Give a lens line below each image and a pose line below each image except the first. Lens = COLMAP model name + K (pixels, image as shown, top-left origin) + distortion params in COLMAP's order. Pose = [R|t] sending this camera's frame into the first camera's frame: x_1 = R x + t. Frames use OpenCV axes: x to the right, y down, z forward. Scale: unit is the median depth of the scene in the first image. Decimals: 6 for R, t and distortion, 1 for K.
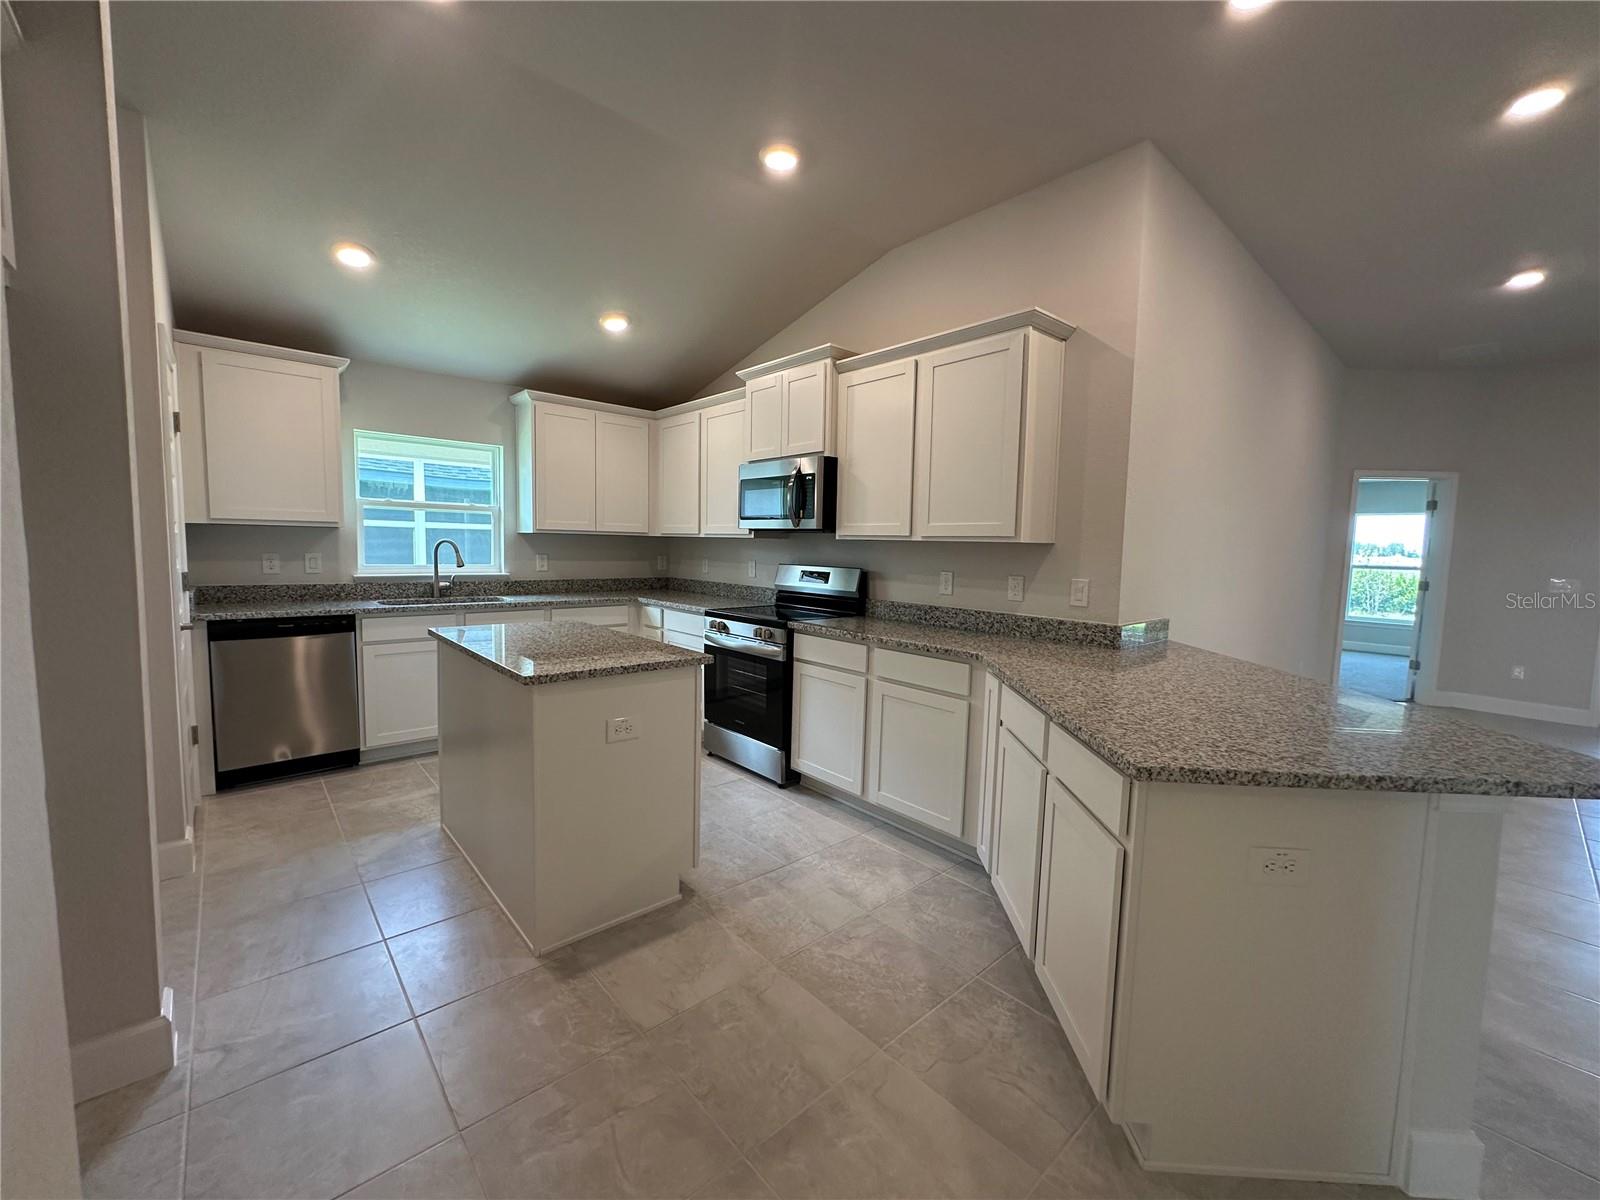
lens RADIAL K [[641.2, 0, 801.4], [0, 641.2, 597.8], [0, 0, 1]] dist [-0.003097, 0.000149]
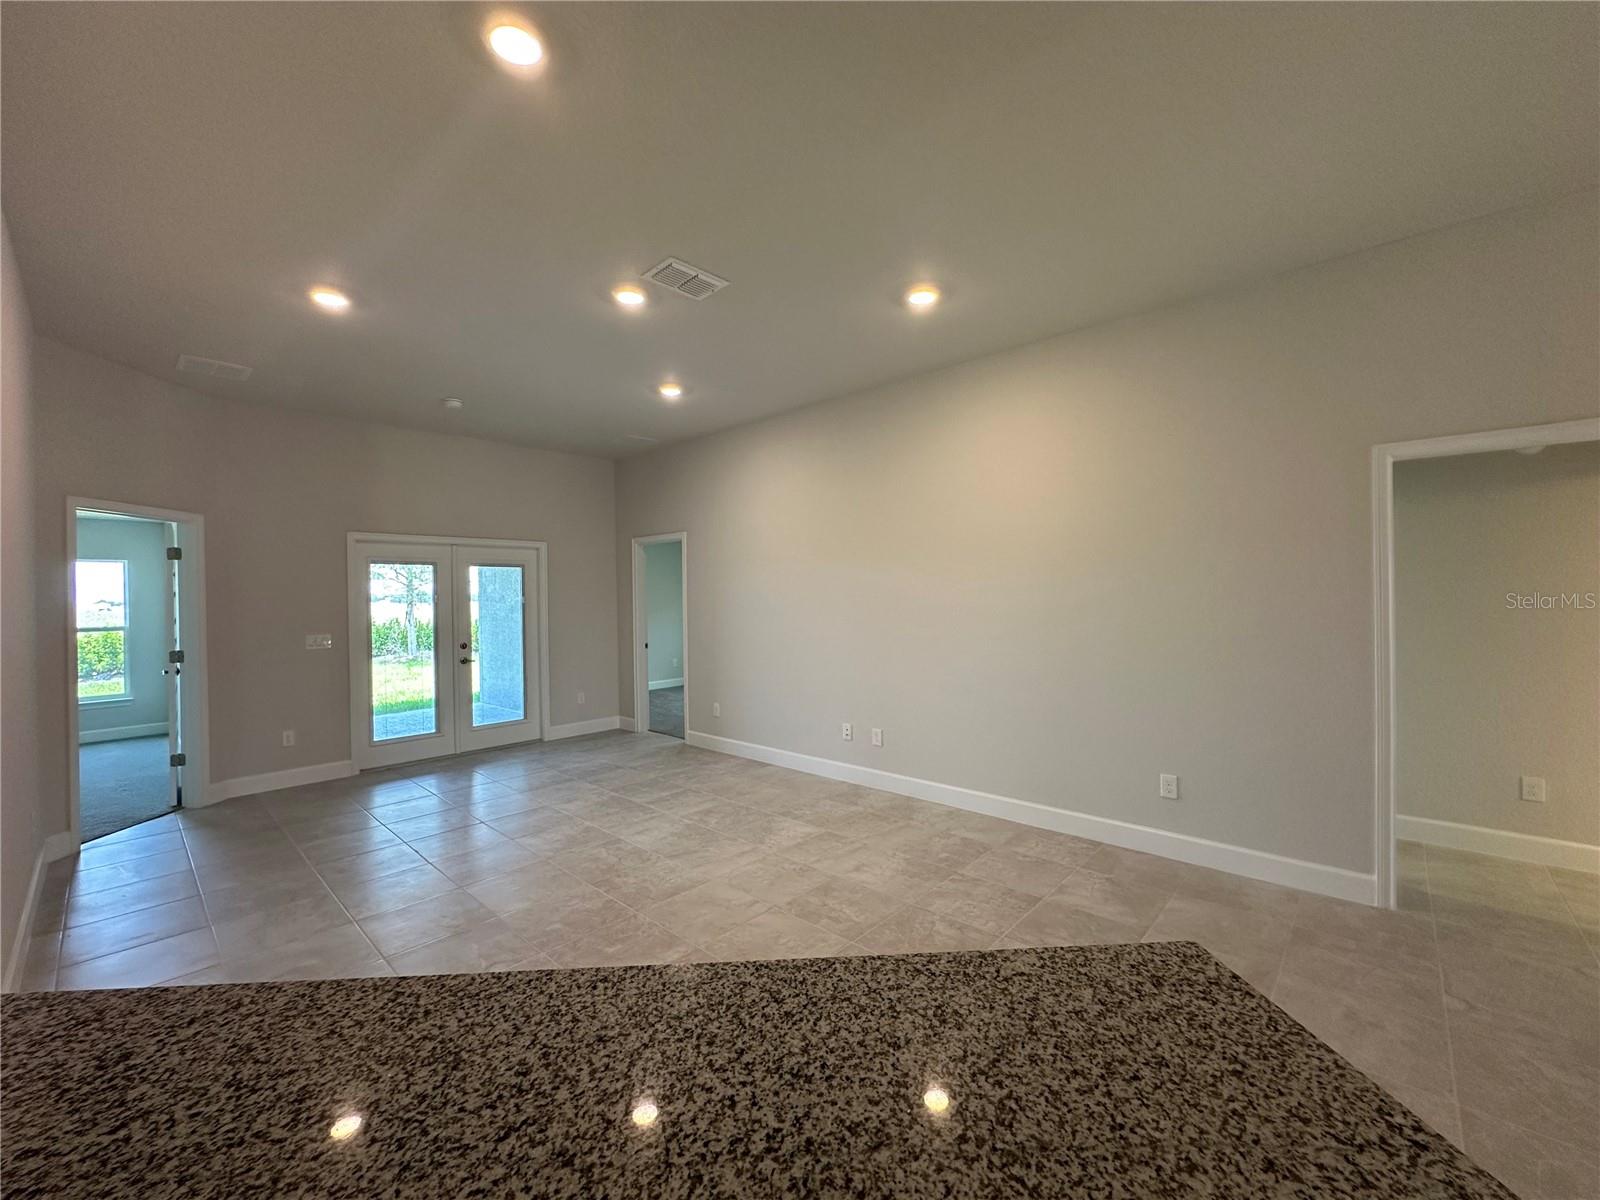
lens RADIAL K [[641.2, 0, 801.4], [0, 641.2, 597.8], [0, 0, 1]] dist [-0.003097, 0.000149]
pose [[-0.093525, -0.027261, 0.995244, 0.221616], [0.096297, 0.994691, 0.036295, -0.074141], [-0.990949, 0.099233, -0.090404, 0.517559]]
